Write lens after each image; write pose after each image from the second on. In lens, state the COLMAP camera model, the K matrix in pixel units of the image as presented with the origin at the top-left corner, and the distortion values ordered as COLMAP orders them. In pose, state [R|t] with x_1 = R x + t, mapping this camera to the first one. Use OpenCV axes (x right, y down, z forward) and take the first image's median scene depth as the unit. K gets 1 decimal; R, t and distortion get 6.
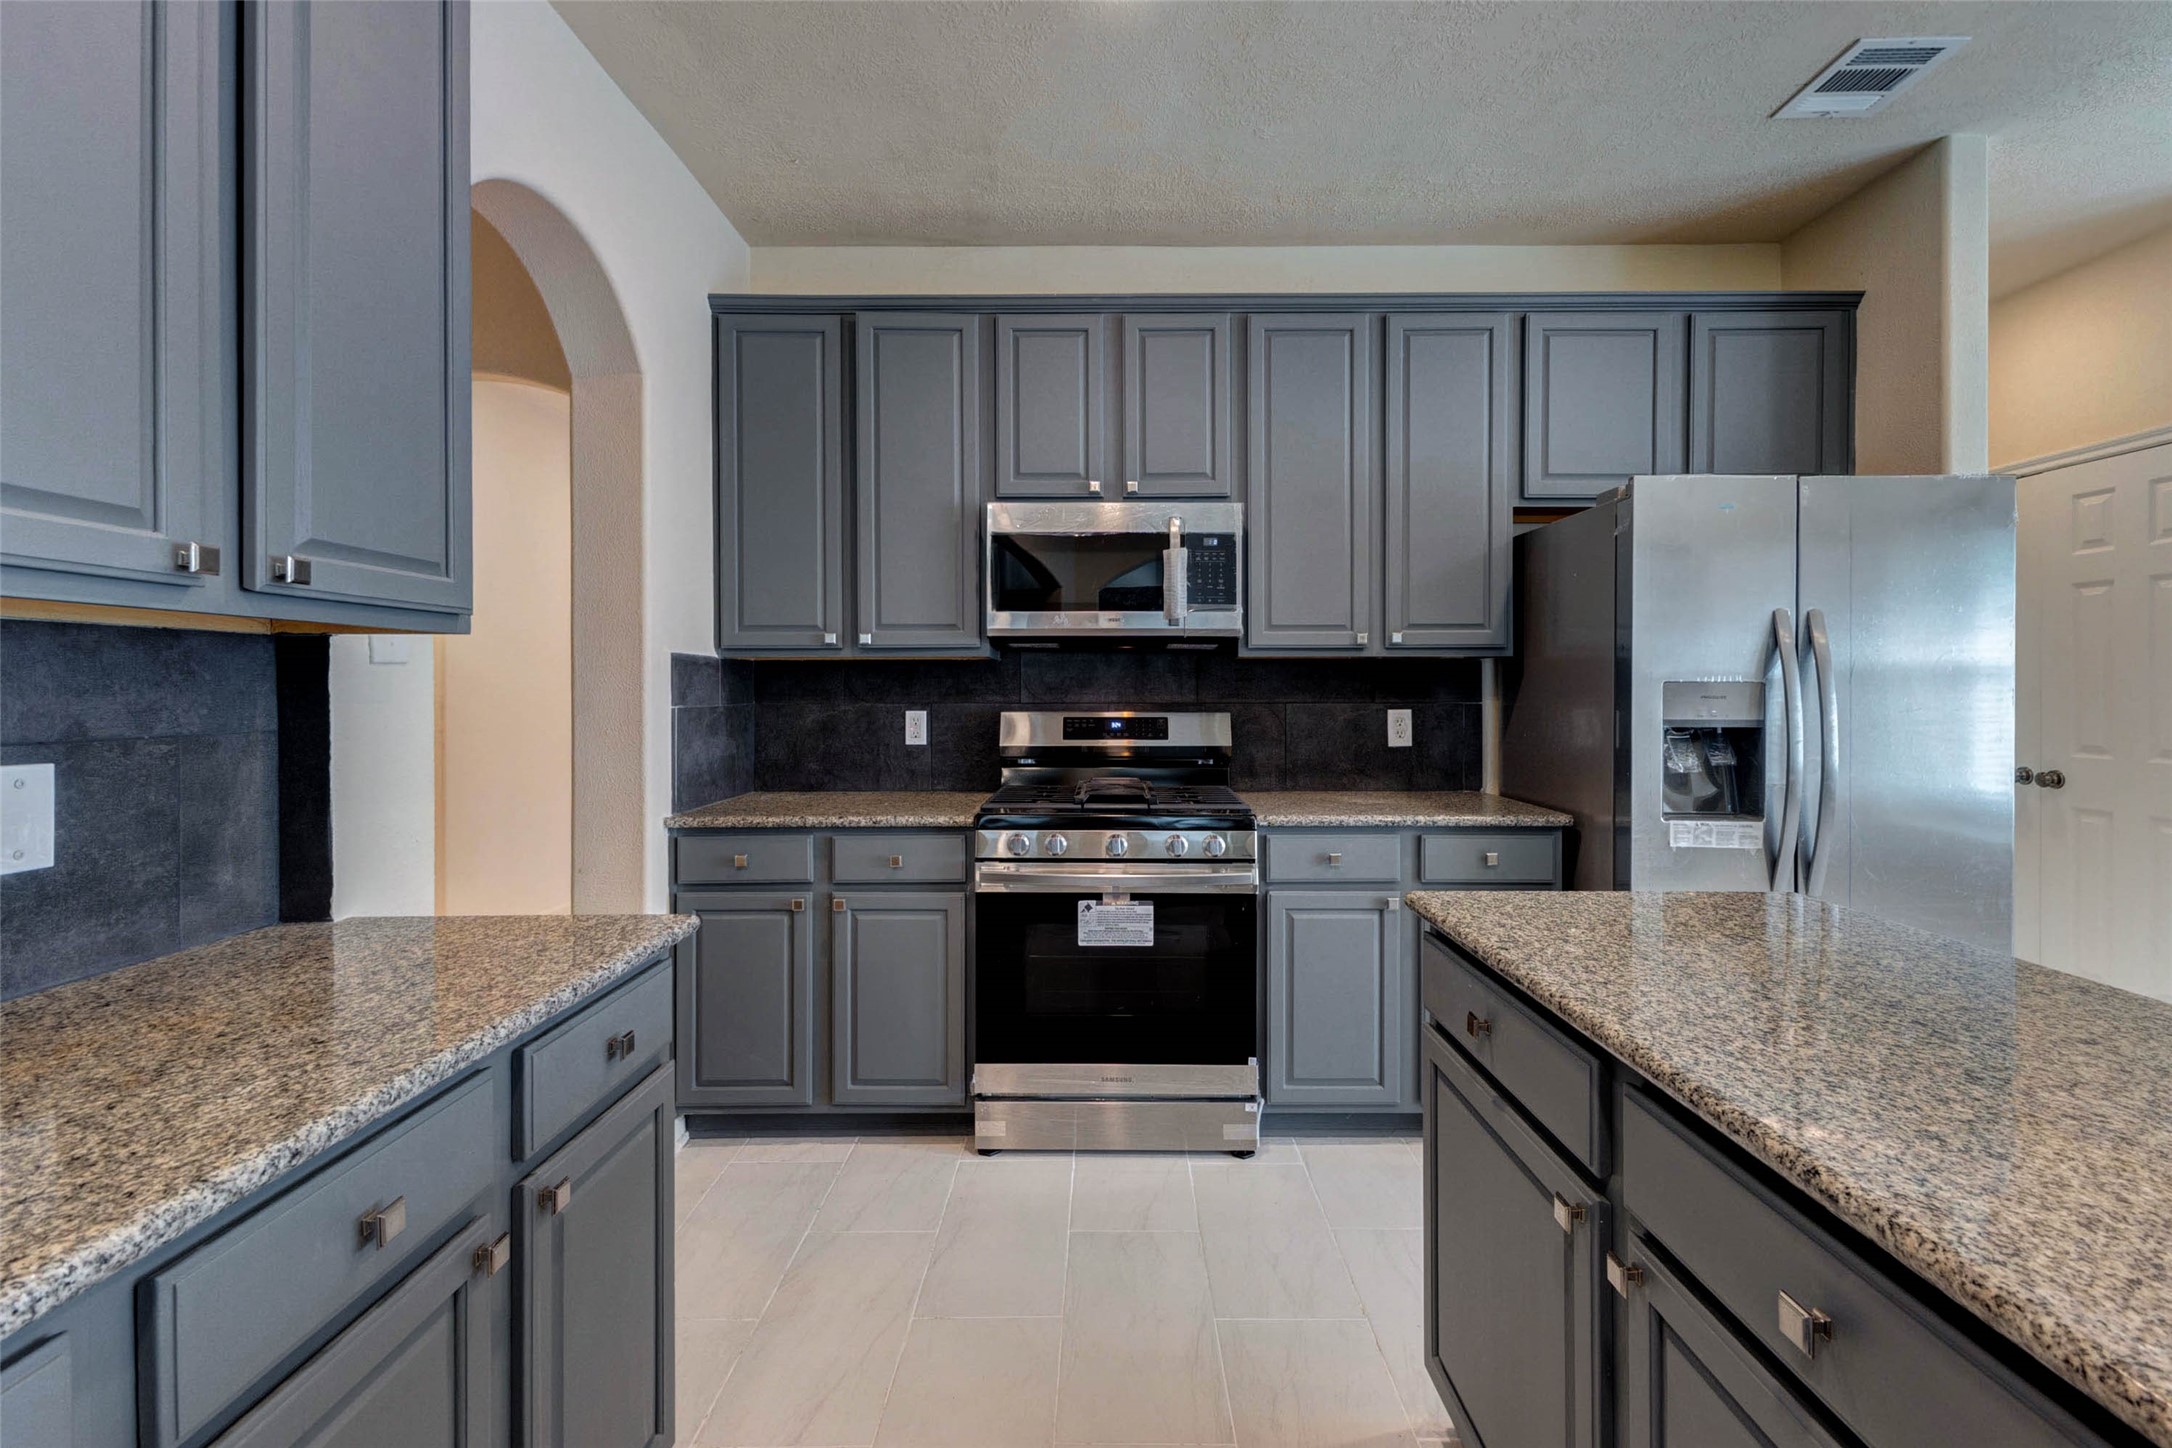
lens RADIAL K [[943.2, 0, 1097.4], [0, 943.2, 693.6], [0, 0, 1]] dist [0.010756, -0.003158]
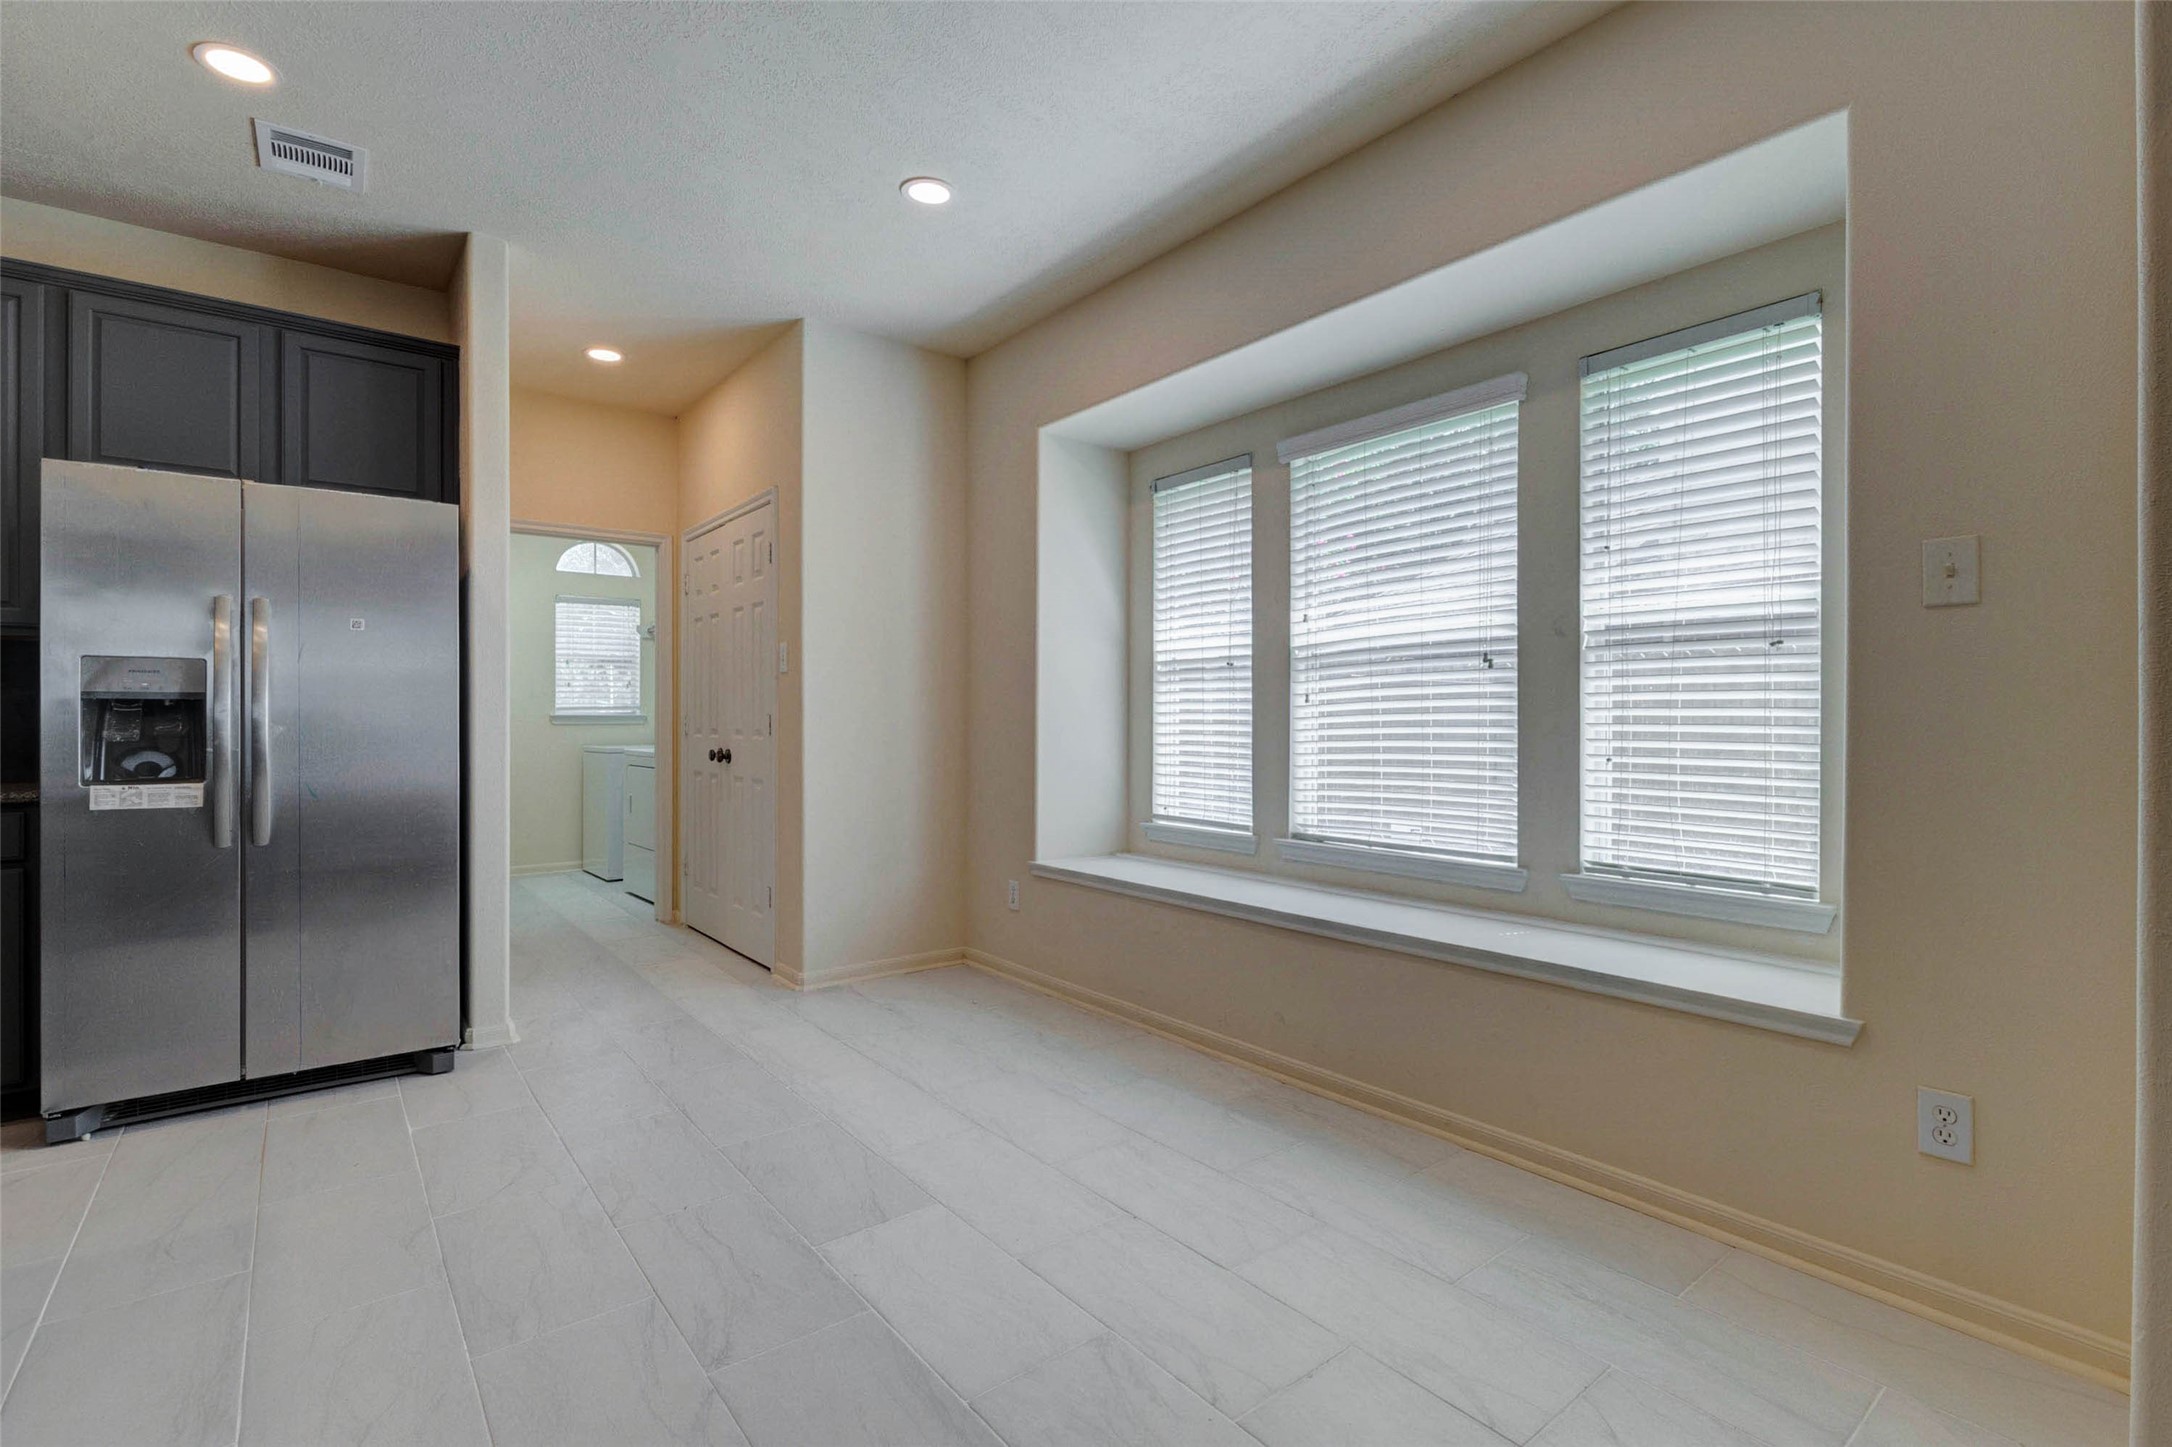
lens RADIAL K [[997.0, 0, 1095.6], [0, 997.0, 713.5], [0, 0, 1]] dist [0.000158, -0.001494]
pose [[0.775043, 0.000376, 0.631908, 0.716281], [0.006924, 0.999935, -0.009087, 0.065257], [-0.631871, 0.011418, 0.774990, -0.543150]]
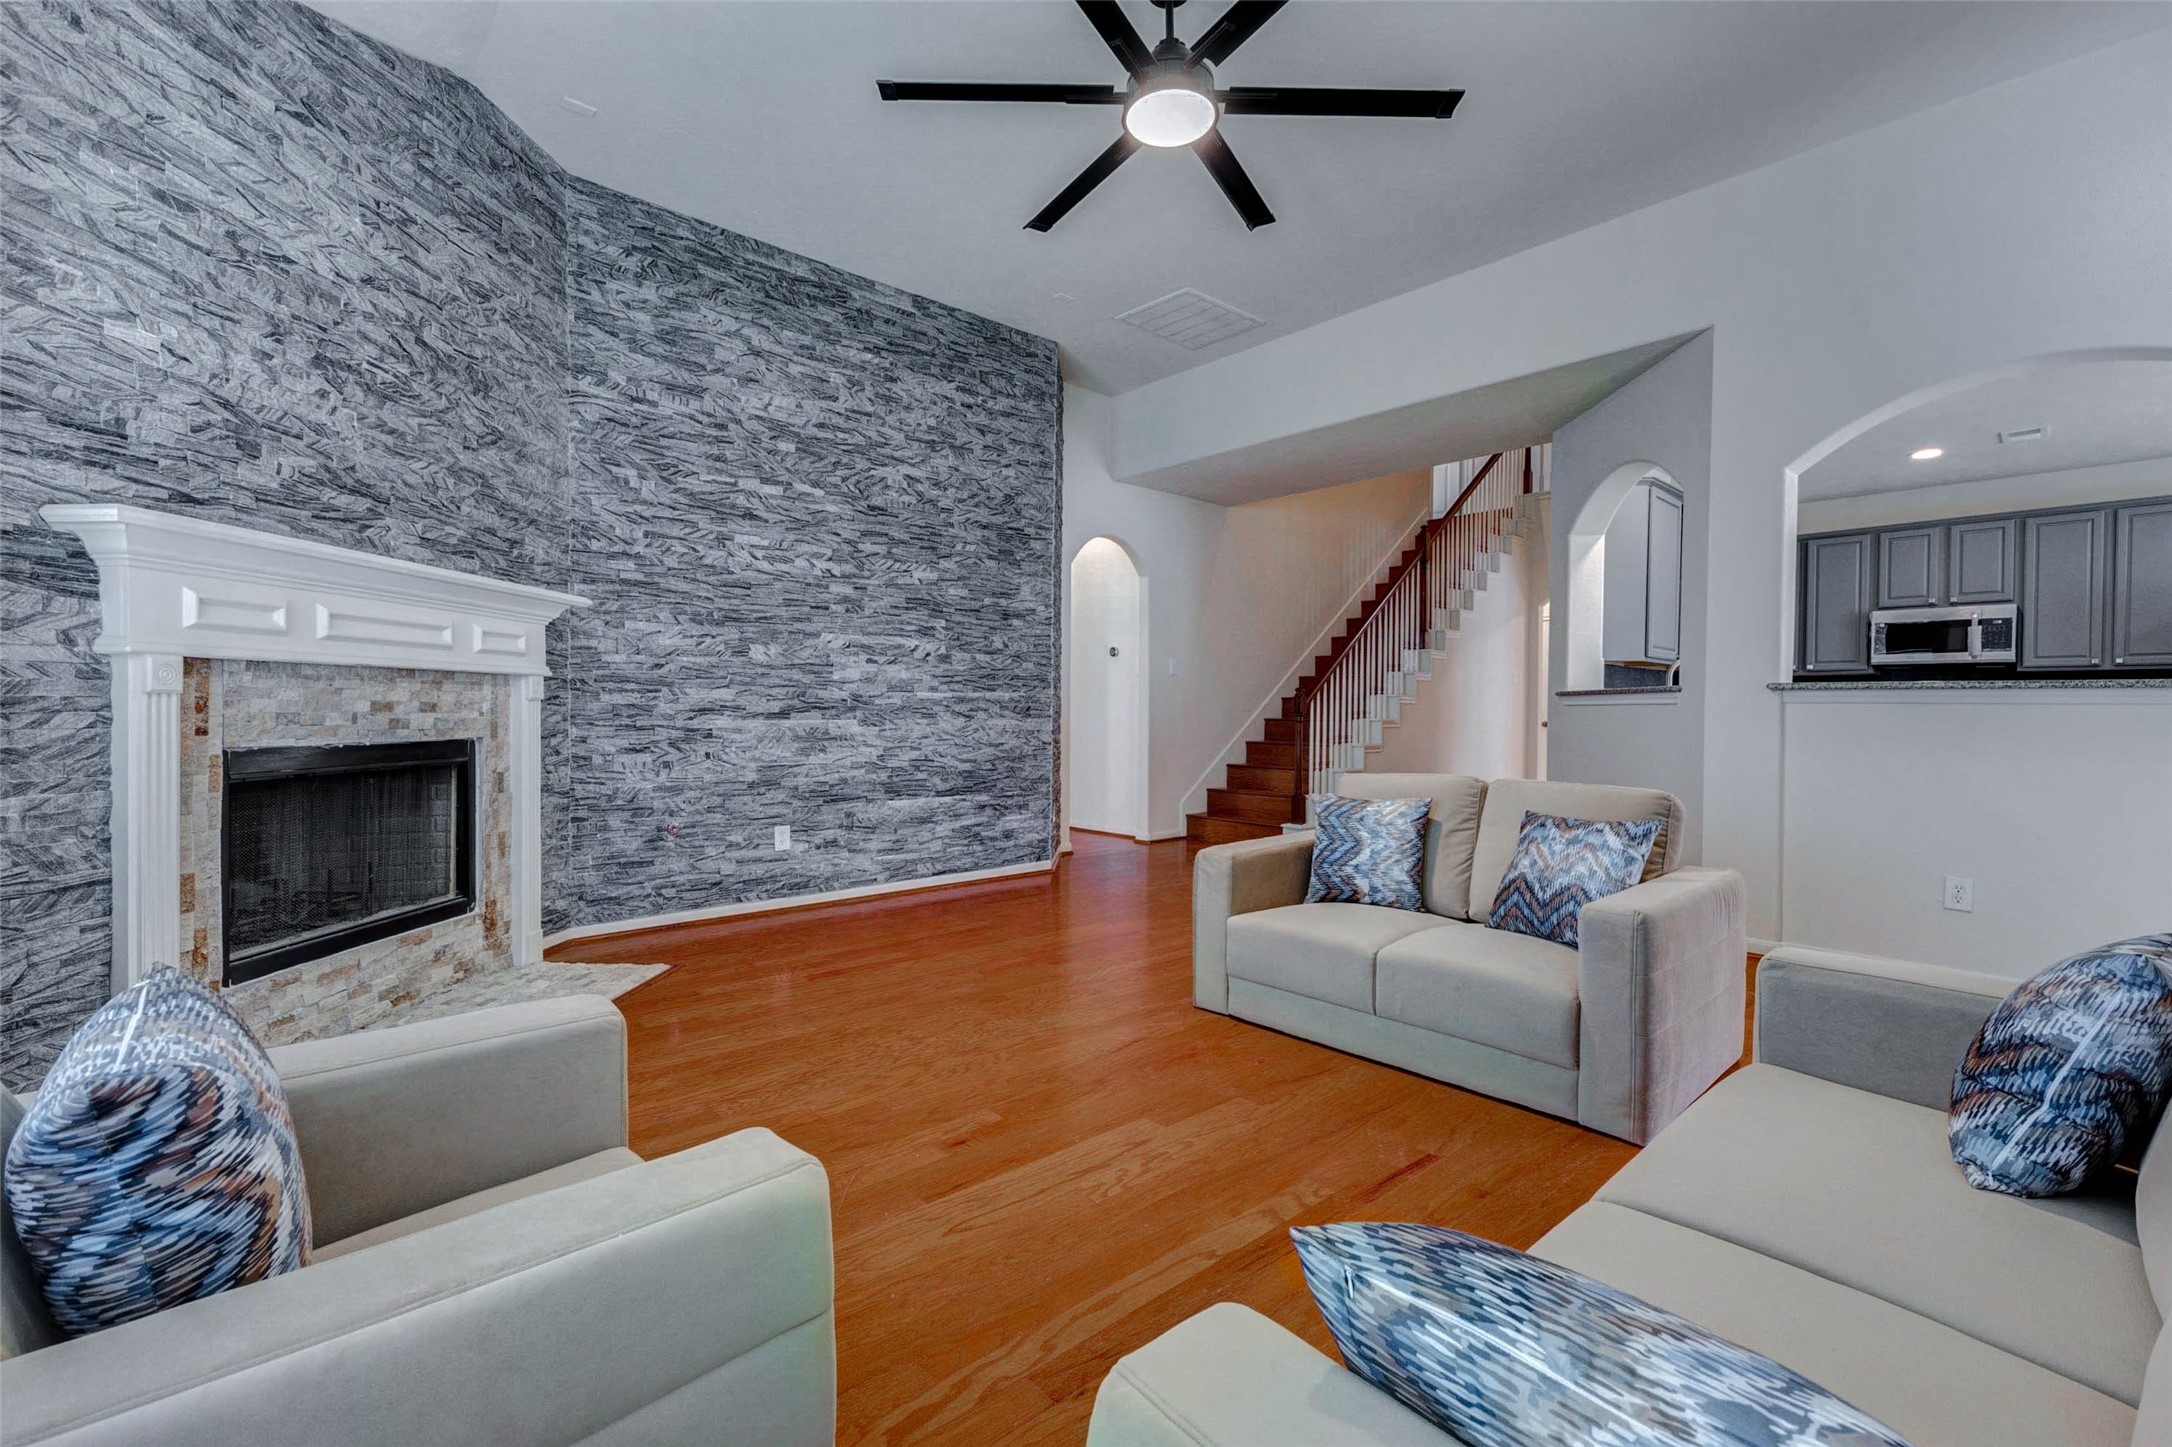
lens RADIAL K [[943.2, 0, 1084.3], [0, 943.2, 723.3], [0, 0, 1]] dist [0.010756, -0.003158]
pose [[0.674317, 0.017883, -0.738226, 0.372830], [-0.016826, 0.999819, 0.008850, 0.118441], [0.738250, 0.006454, 0.674496, -2.478690]]
